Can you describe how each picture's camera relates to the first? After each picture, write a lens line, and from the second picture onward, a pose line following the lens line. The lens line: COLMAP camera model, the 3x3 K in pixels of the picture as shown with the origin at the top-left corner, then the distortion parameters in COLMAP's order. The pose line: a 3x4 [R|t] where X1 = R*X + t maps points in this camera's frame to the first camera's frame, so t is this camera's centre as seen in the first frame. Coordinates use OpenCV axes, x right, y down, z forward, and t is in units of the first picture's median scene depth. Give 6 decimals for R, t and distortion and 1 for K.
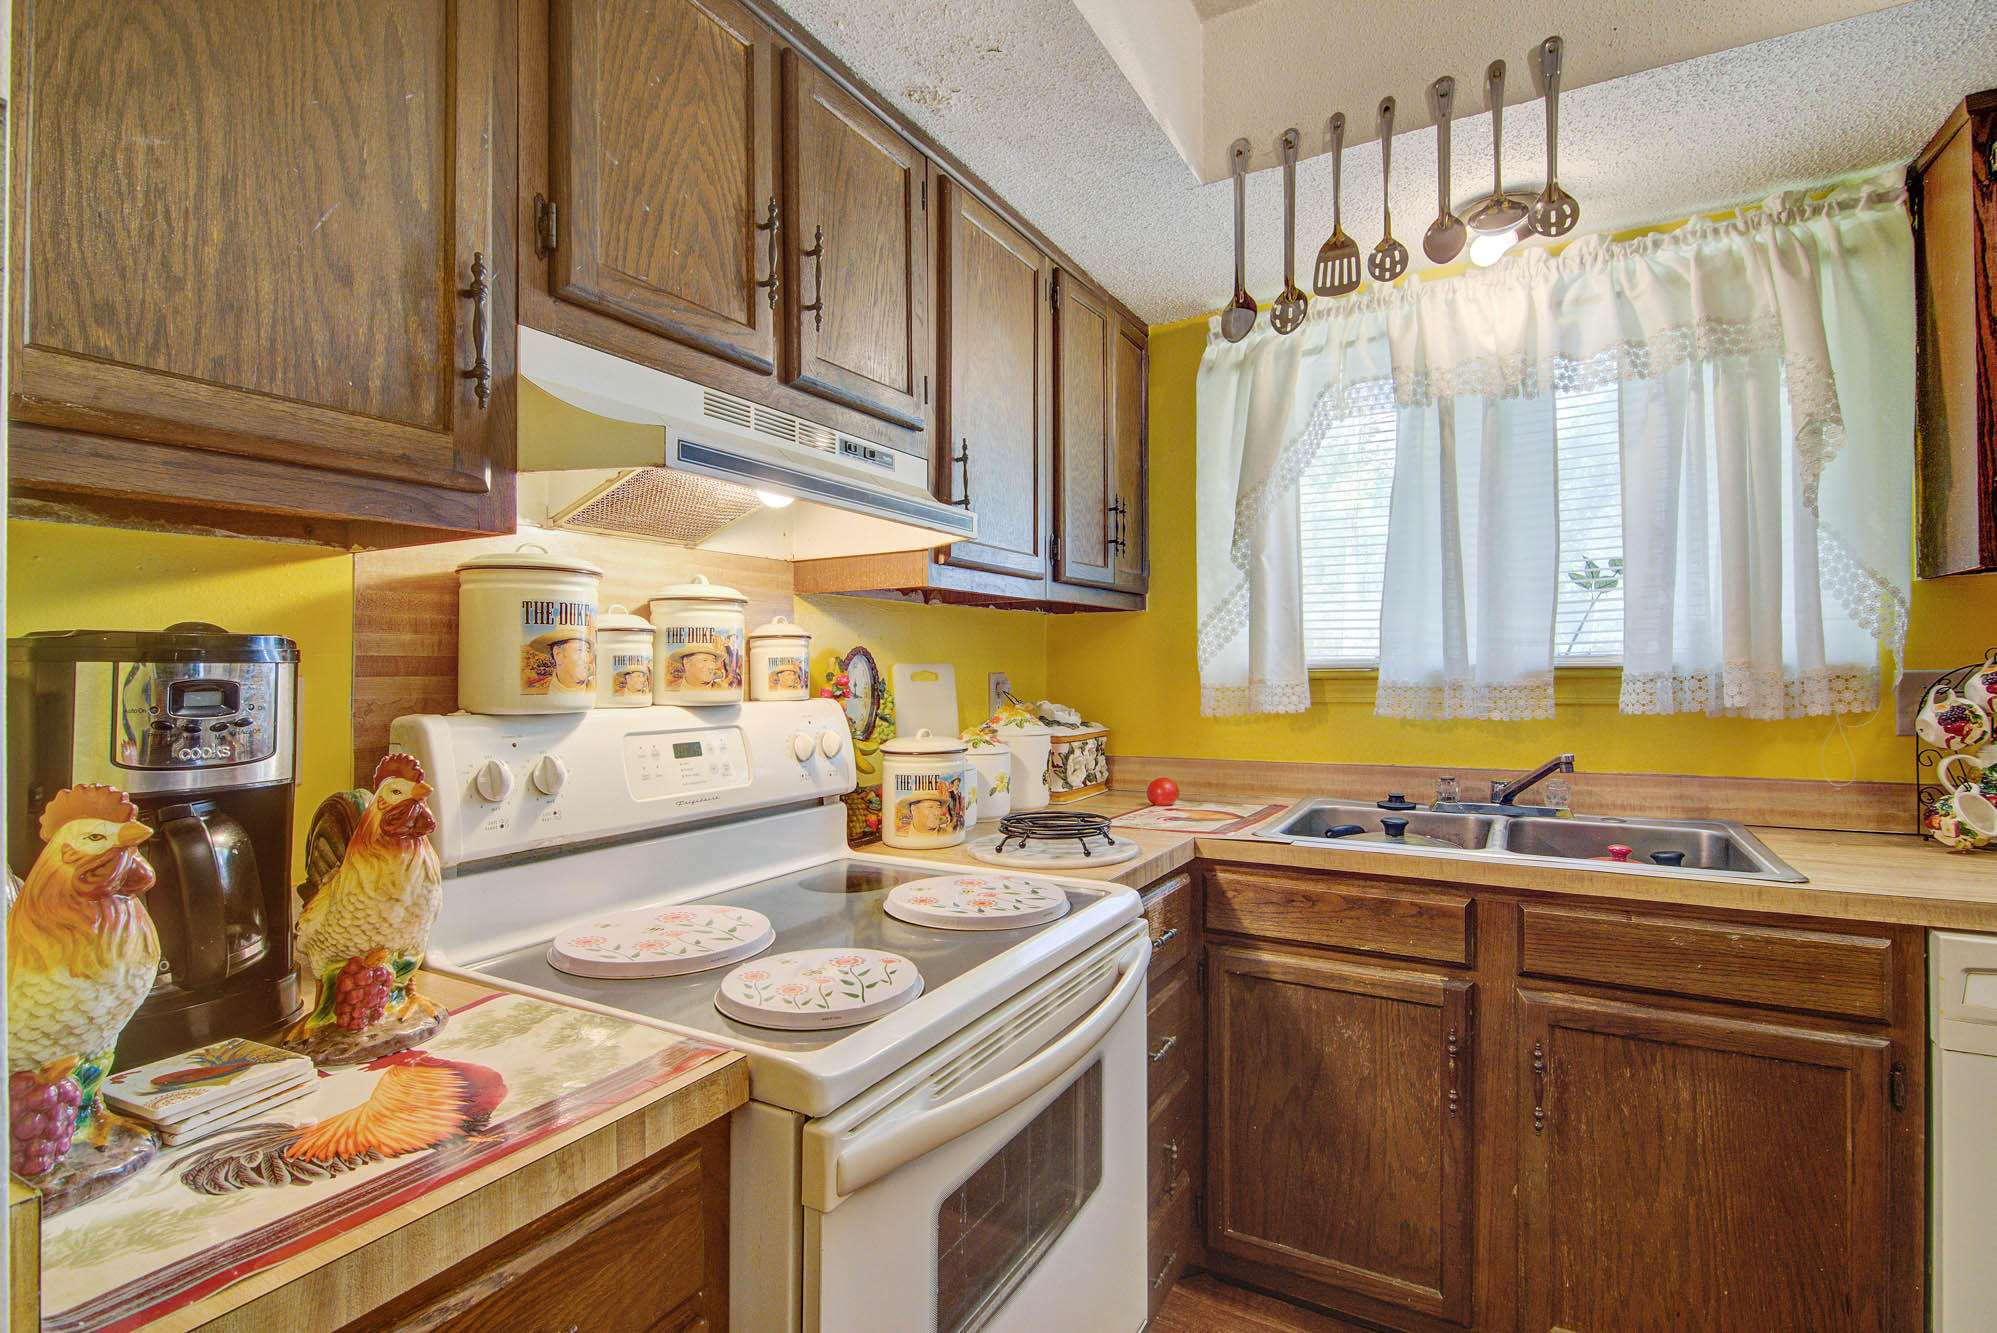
lens RADIAL K [[942.1, 0, 954.8], [0, 942.1, 665.9], [0, 0, 1]] dist [0.005885, -0.005523]
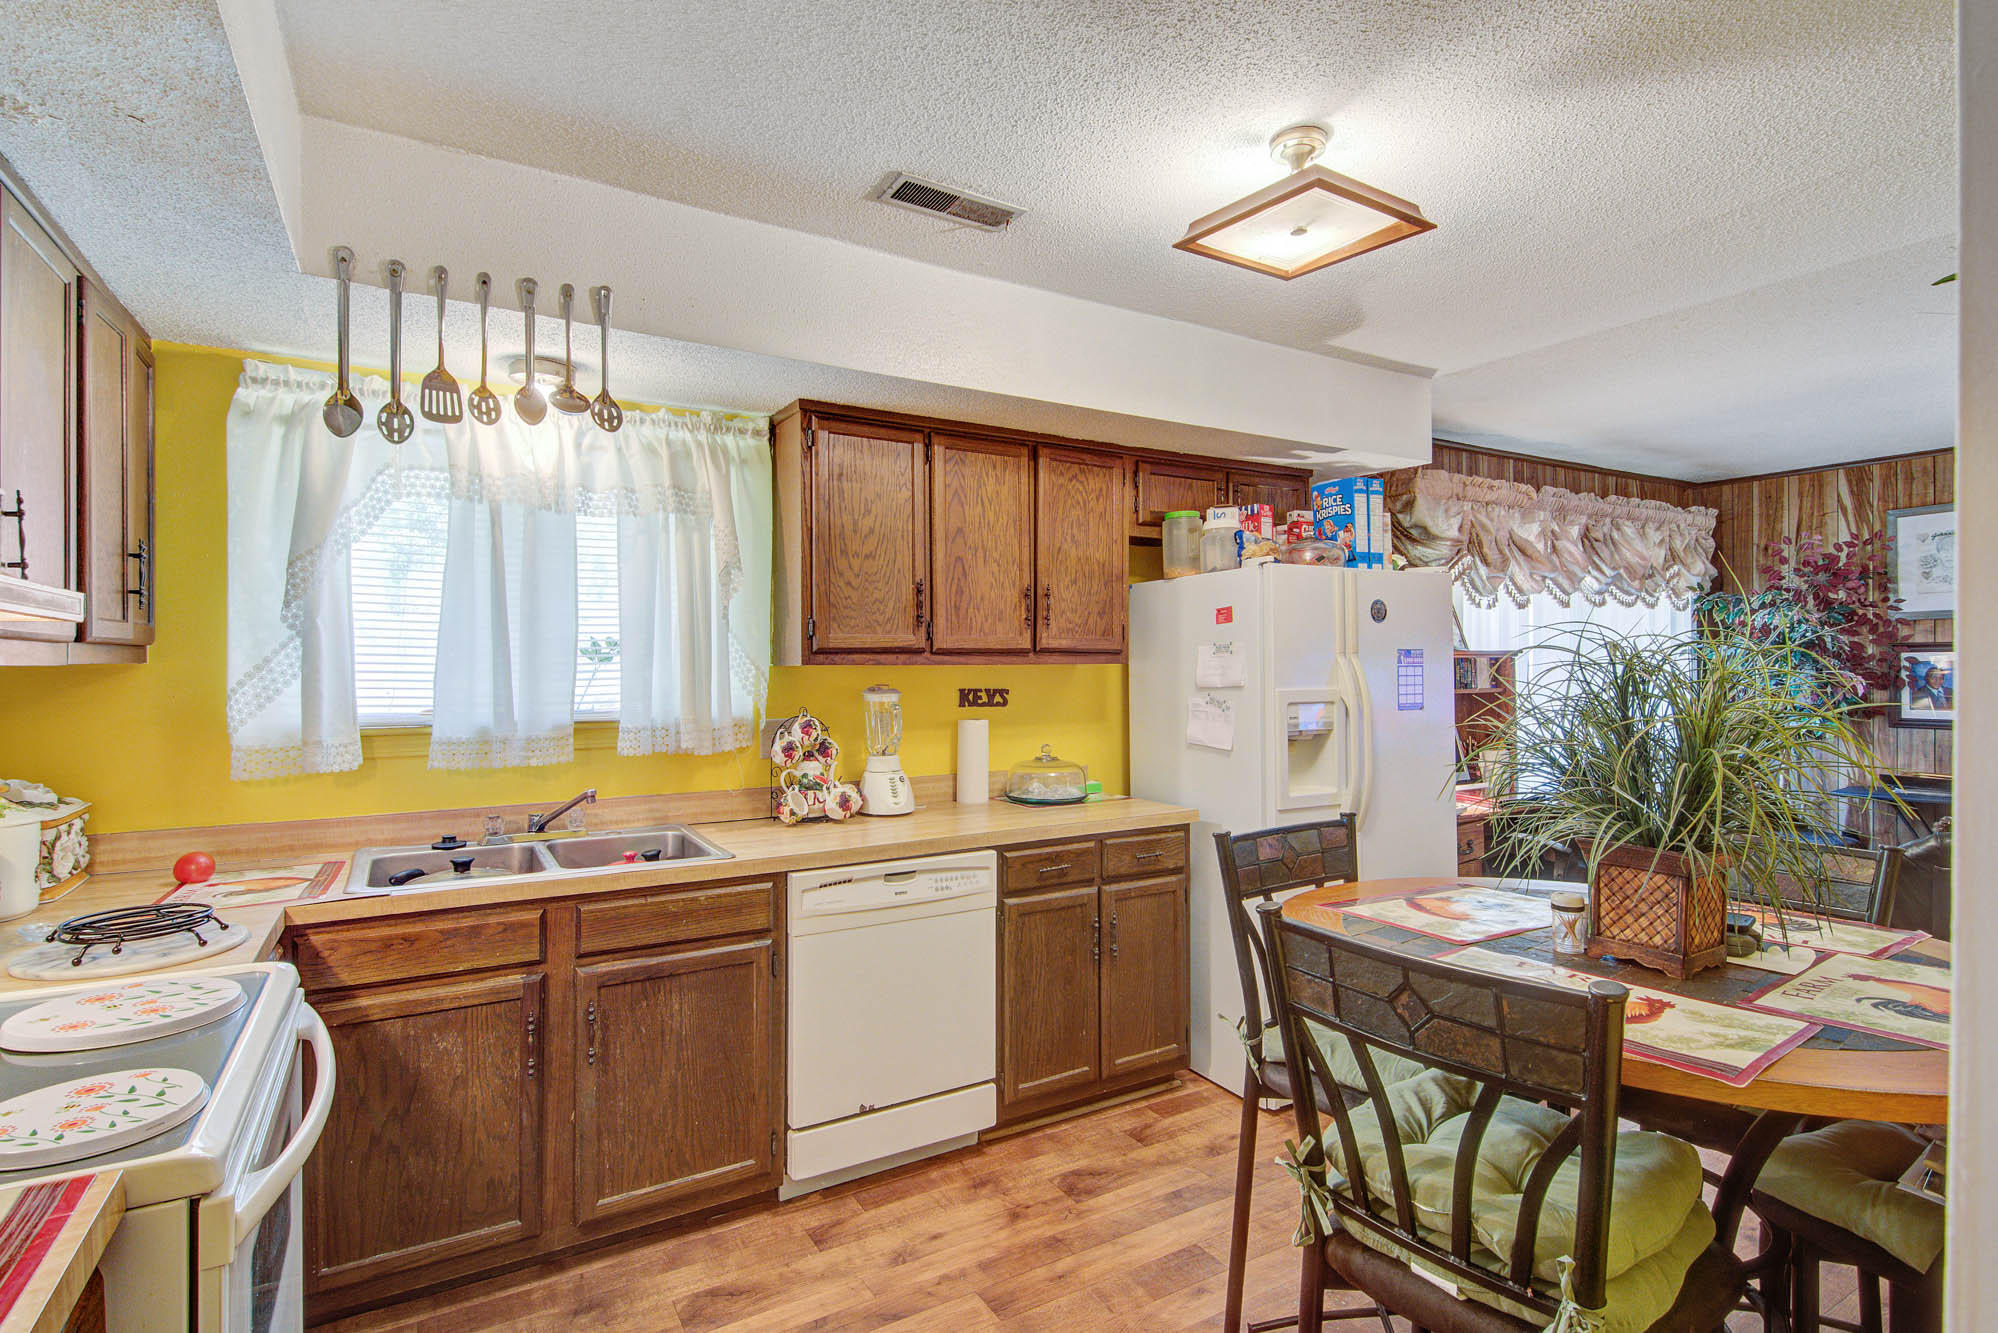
lens RADIAL K [[986.1, 0, 1006.4], [0, 986.1, 676.0], [0, 0, 1]] dist [0.003062, -0.003642]
pose [[0.469227, 0.004648, 0.883065, -0.336184], [-0.007140, 0.999973, -0.001470, -0.074614], [-0.883049, -0.005615, 0.469248, -0.196527]]
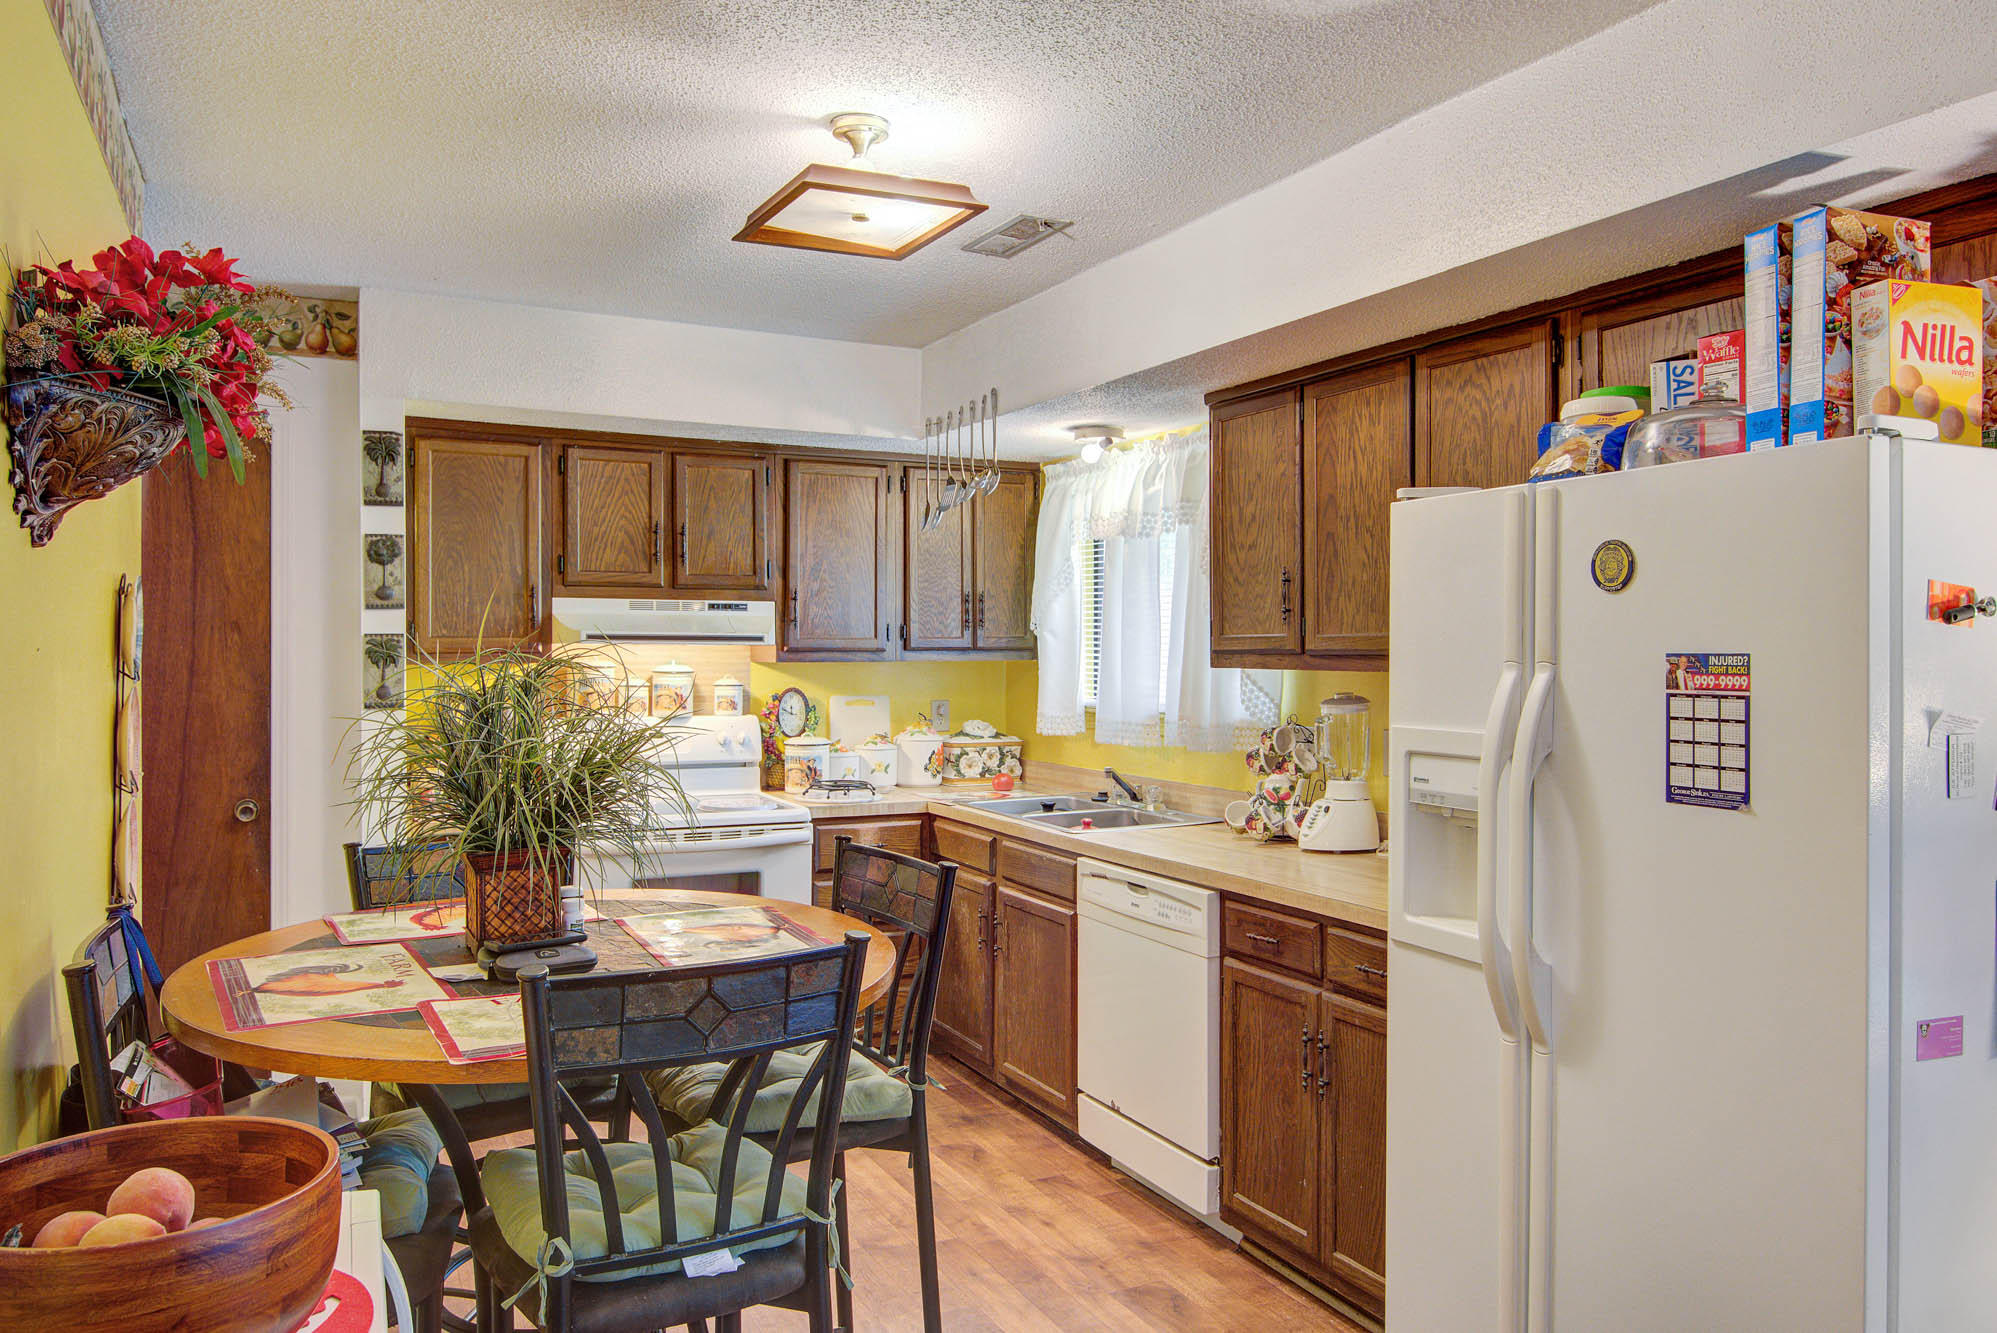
lens RADIAL K [[1416.6, 0, 995.7], [0, 1416.6, 662.0], [0, 0, 1]] dist [-0.013352, -0.003738]
pose [[0.835331, 0.021010, -0.549346, 1.921525], [-0.010700, 0.999702, 0.021963, -0.148170], [0.549643, -0.012468, 0.835306, -1.221035]]
